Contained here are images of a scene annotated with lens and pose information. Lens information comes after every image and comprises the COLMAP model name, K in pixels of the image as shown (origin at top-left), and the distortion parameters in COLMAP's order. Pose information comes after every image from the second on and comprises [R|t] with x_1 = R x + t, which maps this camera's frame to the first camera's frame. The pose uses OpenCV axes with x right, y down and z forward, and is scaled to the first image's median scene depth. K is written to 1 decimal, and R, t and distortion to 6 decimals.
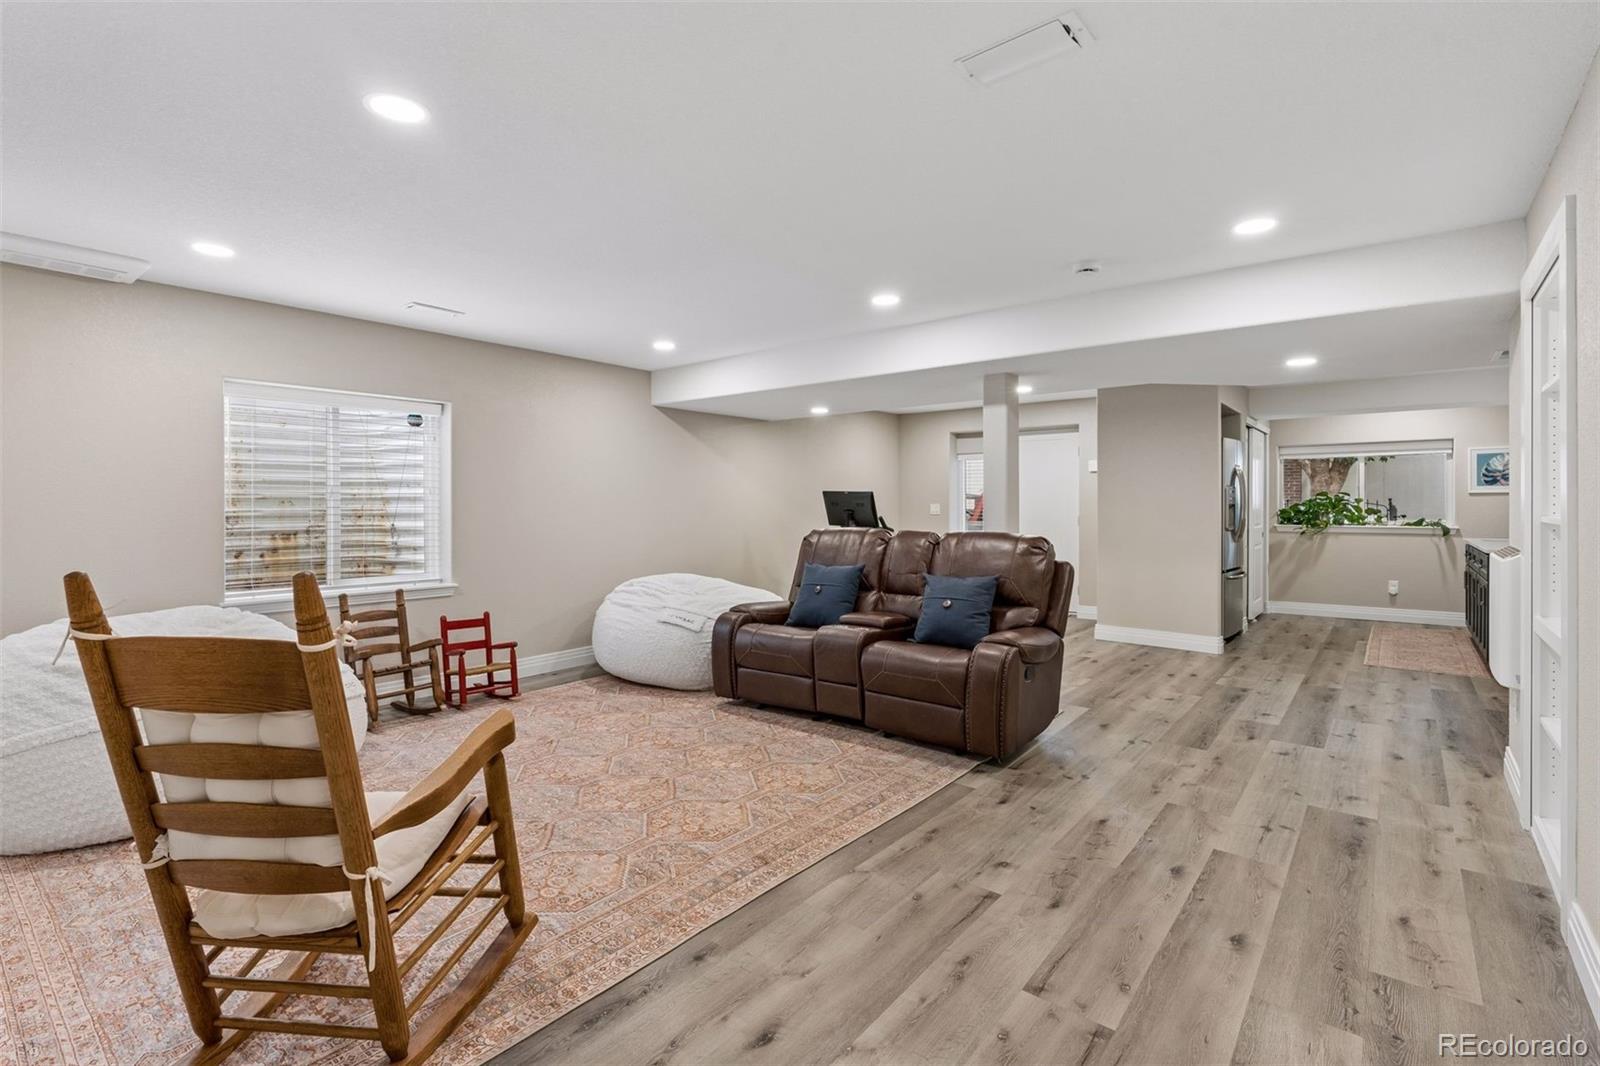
lens RADIAL K [[736.5, 0, 811.3], [0, 736.5, 509.9], [0, 0, 1]] dist [0.004398, 0.000254]
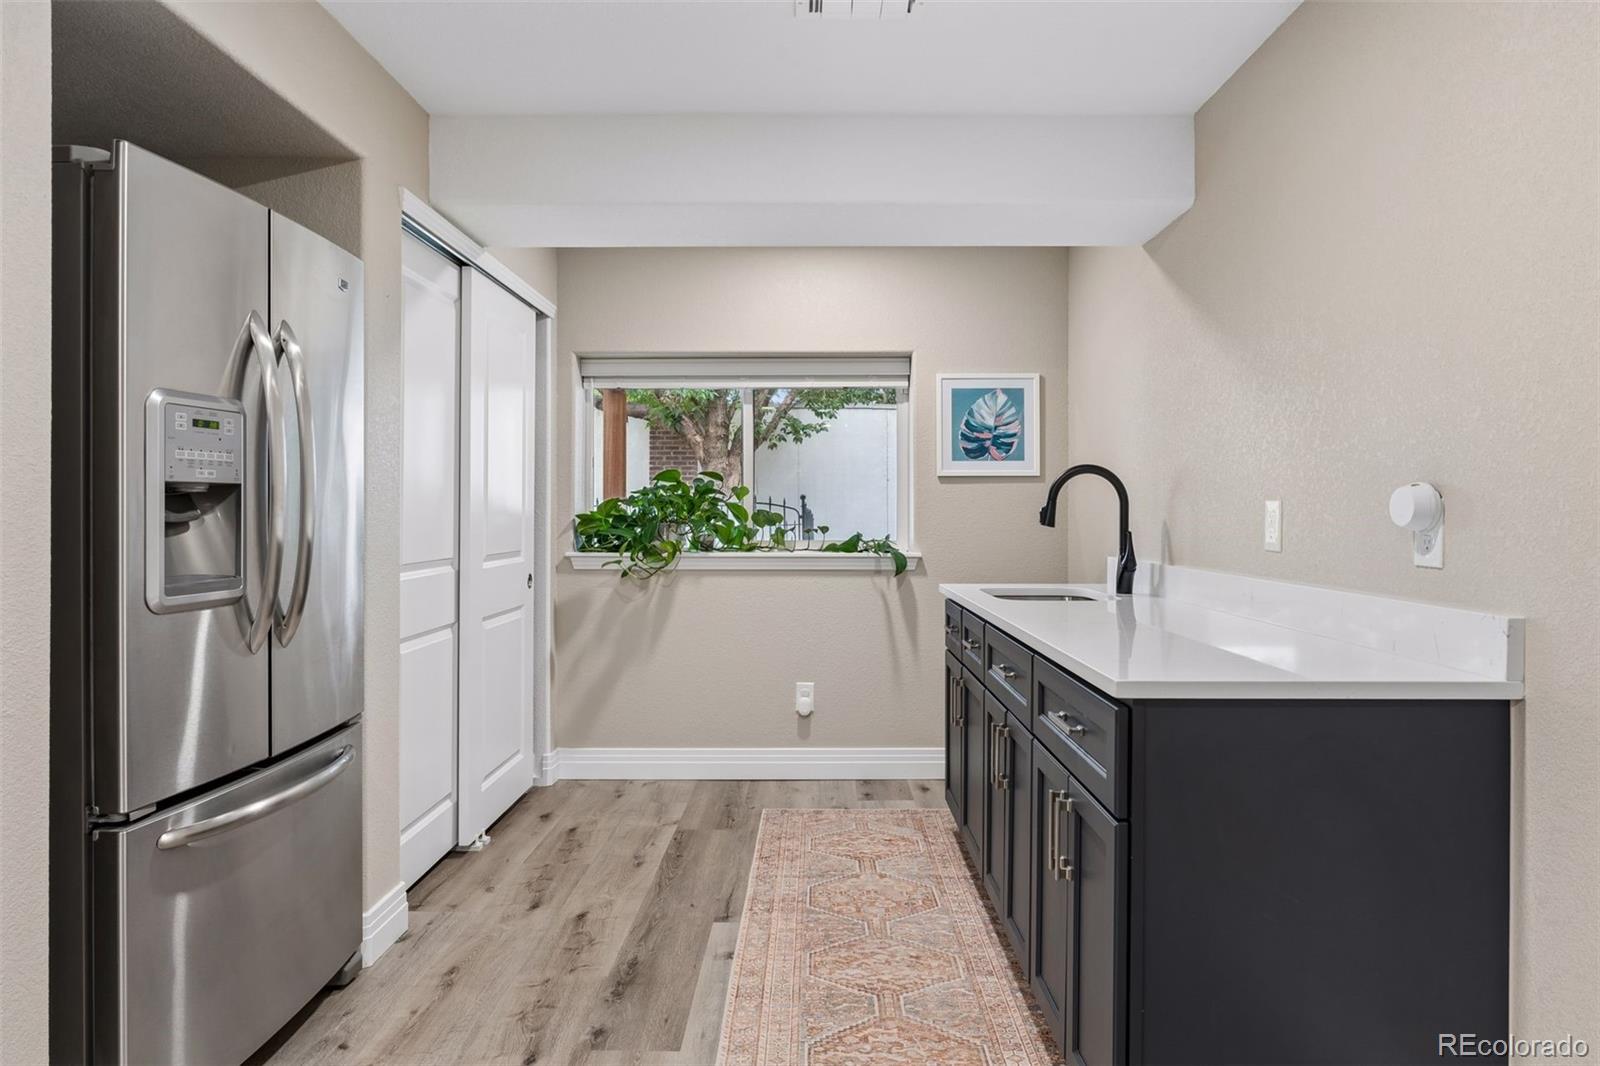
lens RADIAL K [[1061.0, 0, 800.1], [0, 1061.0, 528.7], [0, 0, 1]] dist [-0.000322, -0.000019]
pose [[0.791990, -0.003382, 0.610524, 0.399532], [-0.000145, 0.999984, 0.005728, 0.004456], [-0.610533, -0.004625, 0.791977, 0.501336]]
